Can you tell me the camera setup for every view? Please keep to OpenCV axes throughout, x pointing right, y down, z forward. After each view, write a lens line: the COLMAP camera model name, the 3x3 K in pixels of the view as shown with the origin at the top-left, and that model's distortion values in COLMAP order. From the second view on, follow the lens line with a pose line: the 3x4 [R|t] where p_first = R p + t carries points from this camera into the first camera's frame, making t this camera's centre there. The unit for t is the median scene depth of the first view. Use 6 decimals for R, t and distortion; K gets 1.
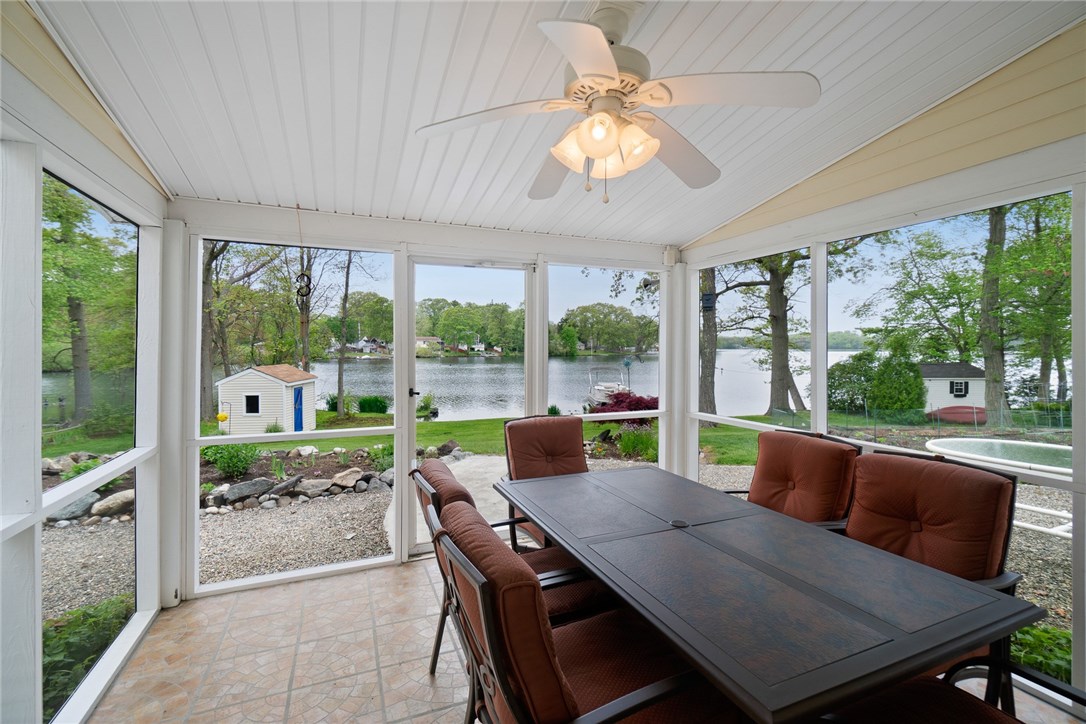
lens RADIAL K [[474.0, 0, 545.8], [0, 474.0, 359.0], [0, 0, 1]] dist [0.000135, -0.000003]
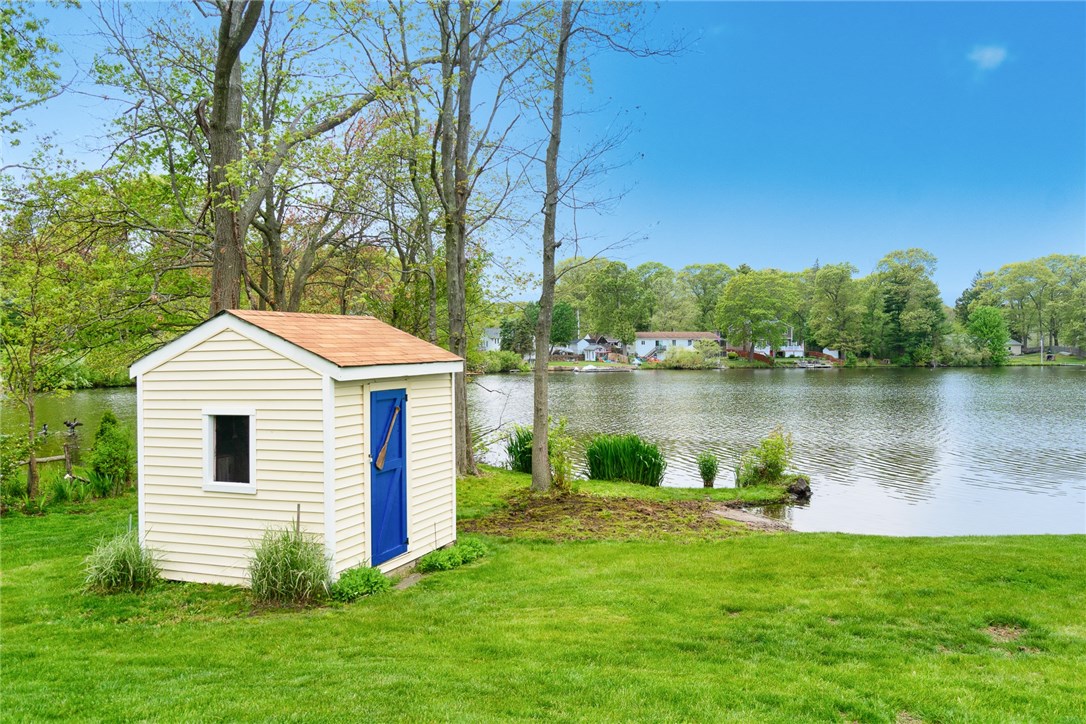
lens RADIAL K [[800.1, 0, 543.0], [0, 800.1, 362.0], [0, 0, 1]] dist [-0.000543, 0.000301]
pose [[0.914453, -0.005861, -0.404650, -0.038775], [-0.003054, 0.999767, -0.021383, 0.007924], [0.404680, 0.020789, 0.914222, 0.092632]]
